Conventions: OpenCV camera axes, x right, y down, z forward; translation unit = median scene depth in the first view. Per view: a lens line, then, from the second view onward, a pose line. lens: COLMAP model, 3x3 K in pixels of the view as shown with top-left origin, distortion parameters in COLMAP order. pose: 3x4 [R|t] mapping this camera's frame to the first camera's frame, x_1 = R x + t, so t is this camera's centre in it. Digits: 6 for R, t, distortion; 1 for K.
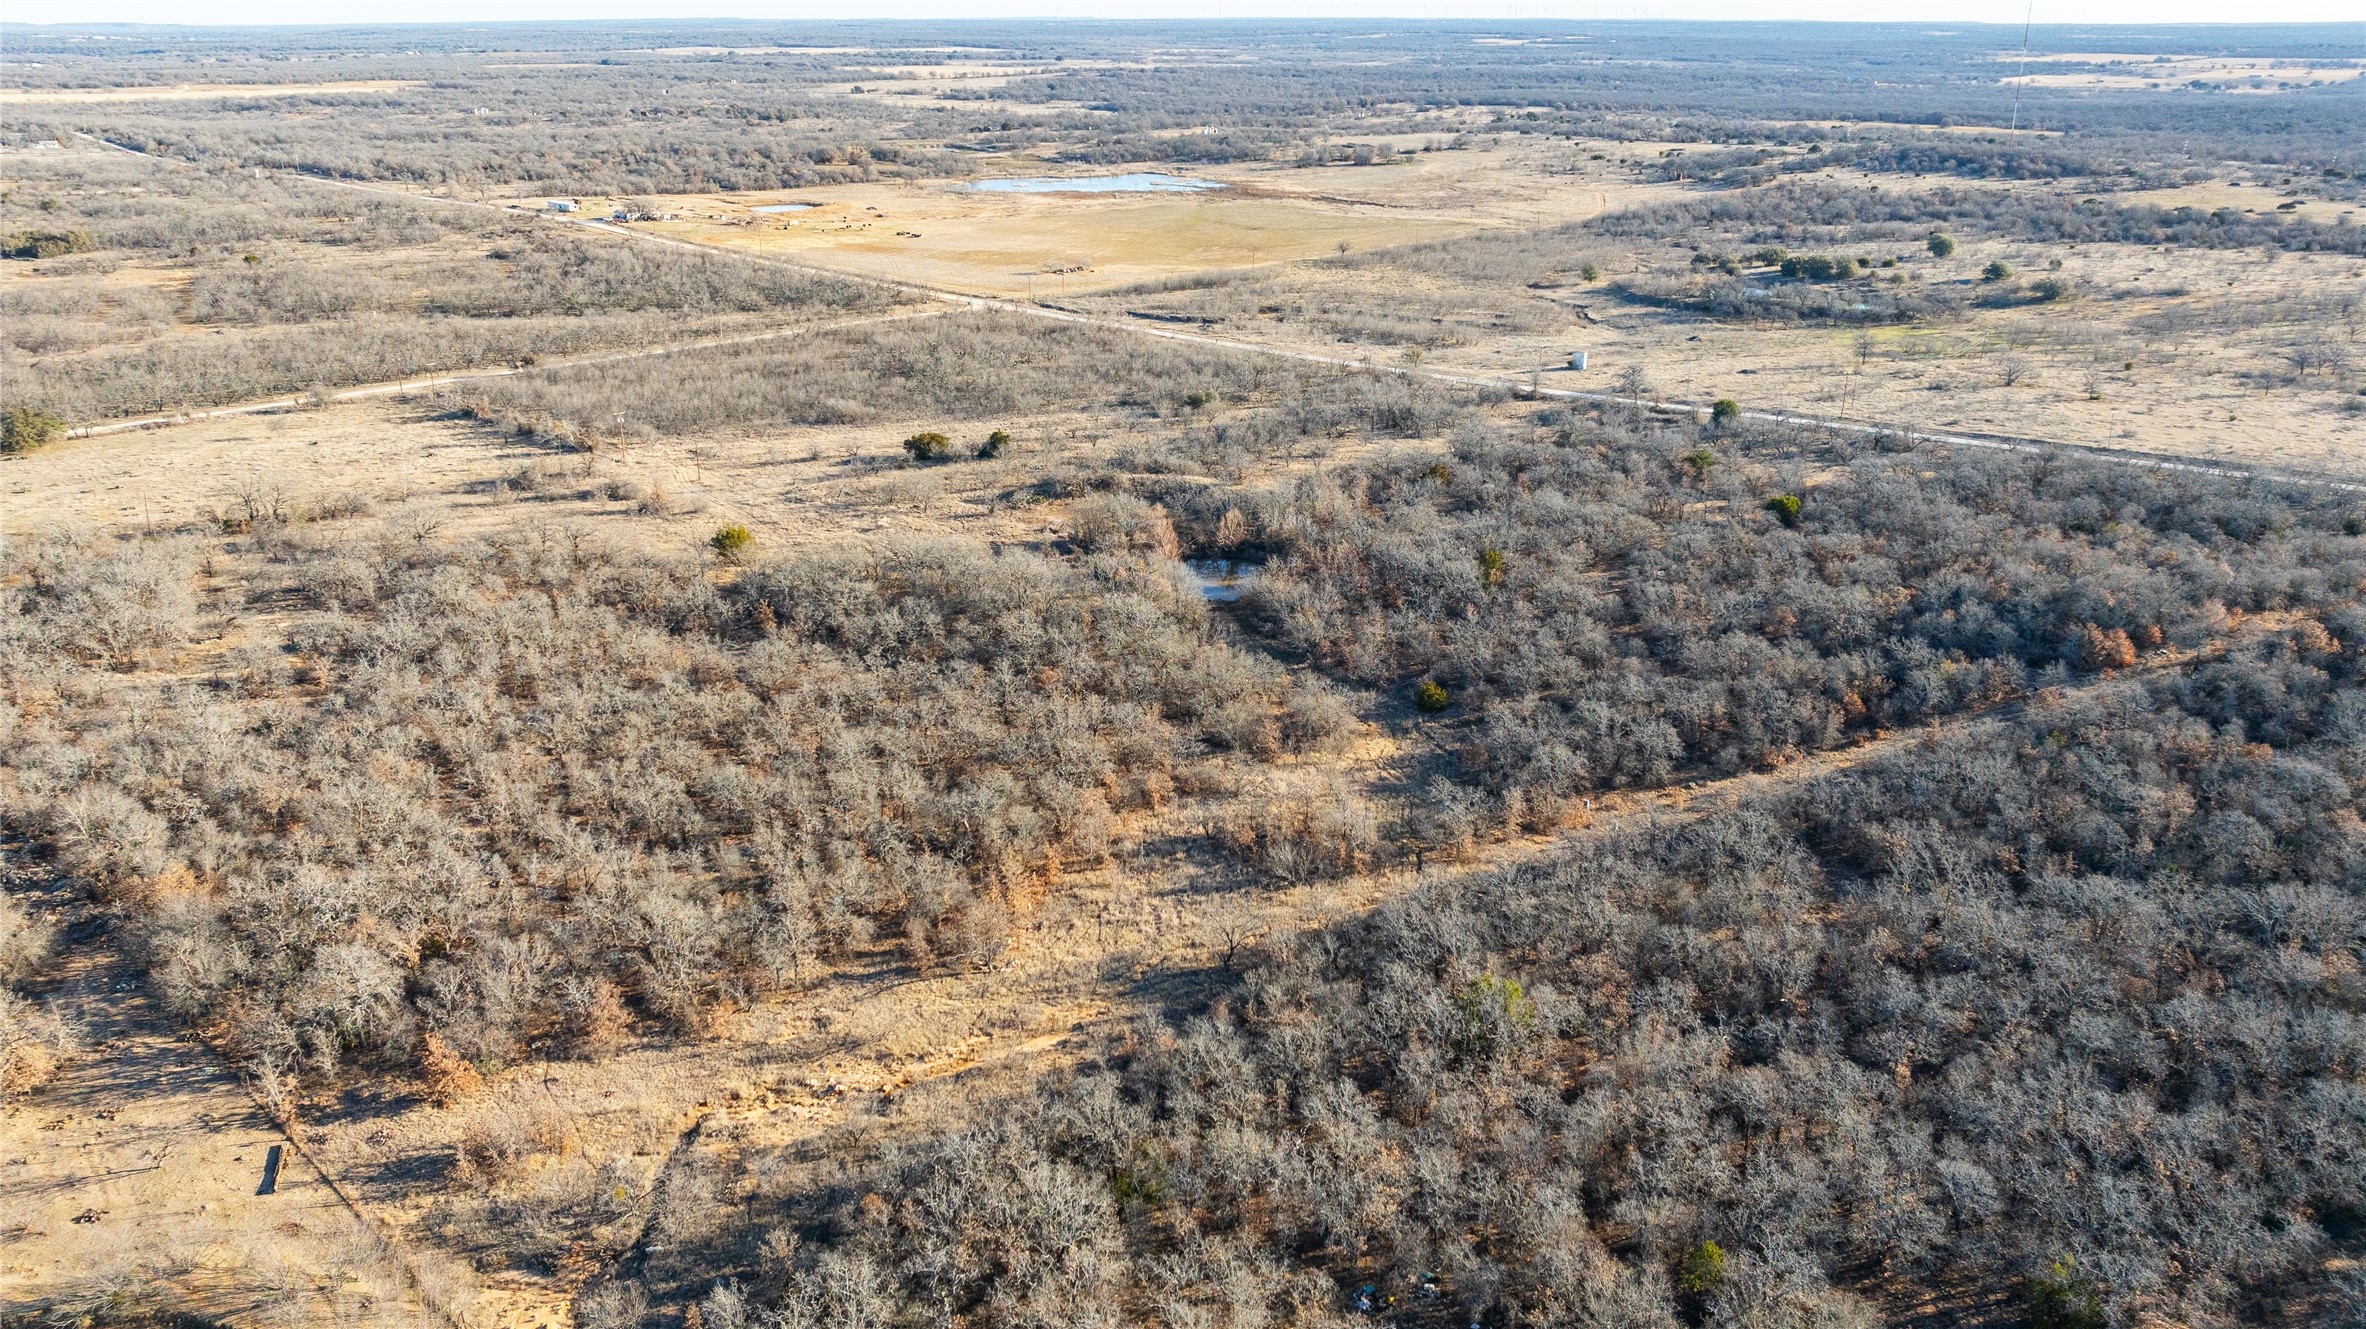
lens RADIAL K [[1741.7, 0, 1215.6], [0, 1741.7, 655.3], [0, 0, 1]] dist [-0.019312, 0.004761]
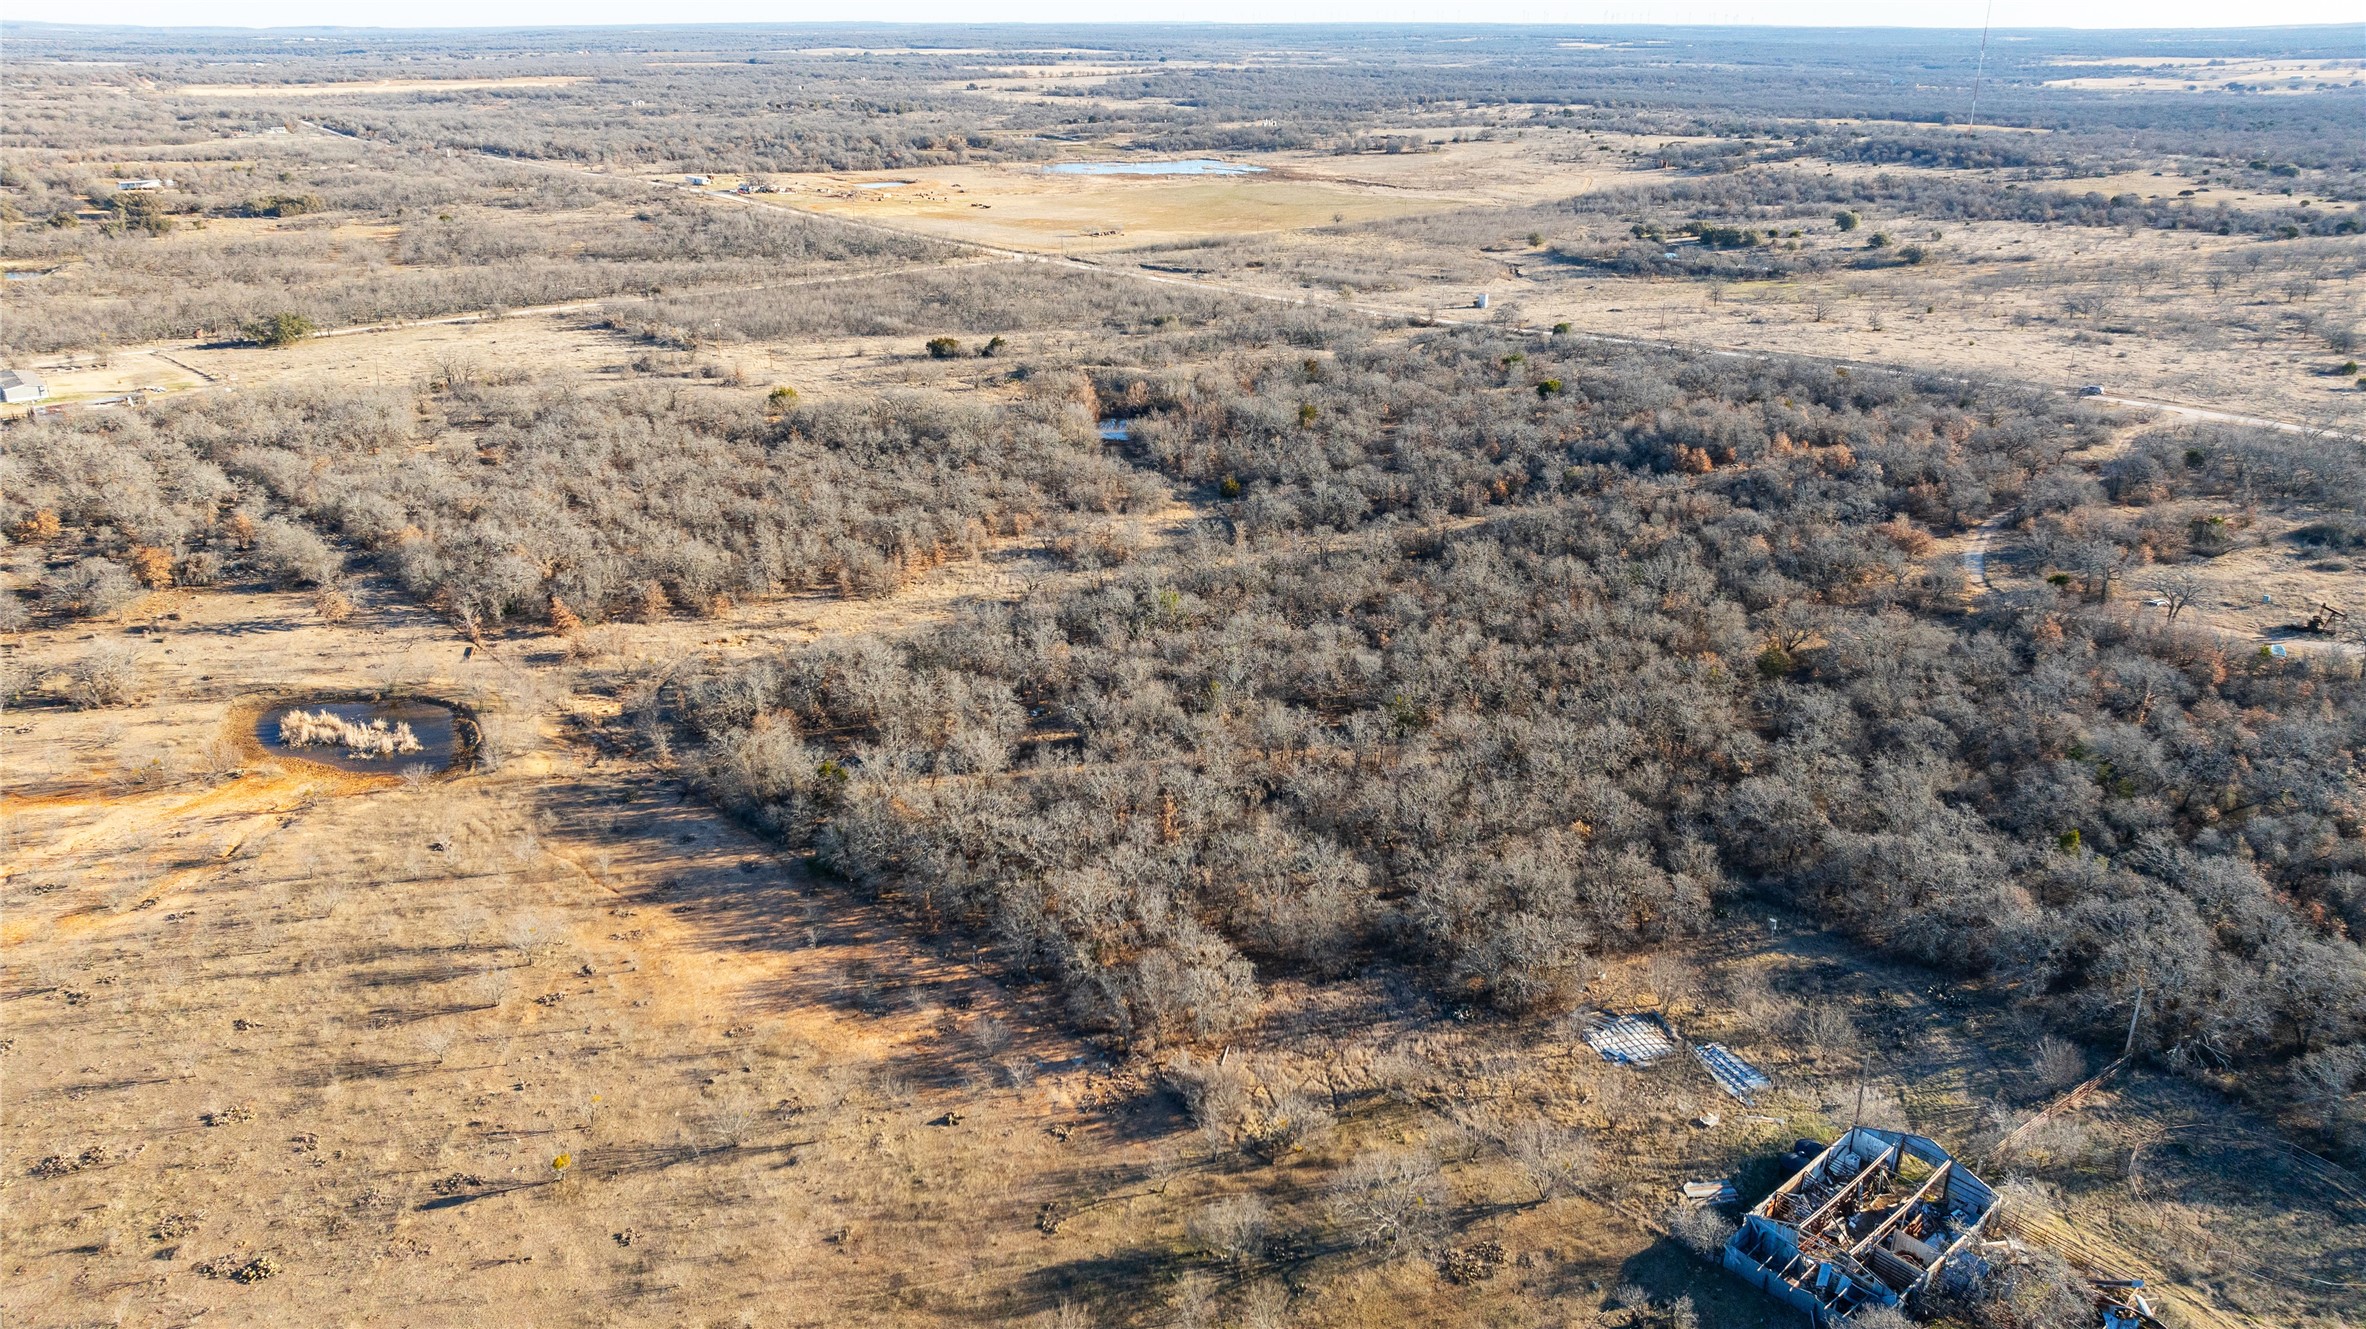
lens RADIAL K [[1628.4, 0, 1205.9], [0, 1628.4, 667.7], [0, 0, 1]] dist [-0.018570, -0.000555]
pose [[0.997682, 0.026892, -0.062517, 0.061740], [-0.025210, 0.999303, 0.027527, 0.044097], [0.063213, -0.025887, 0.997664, -0.120065]]
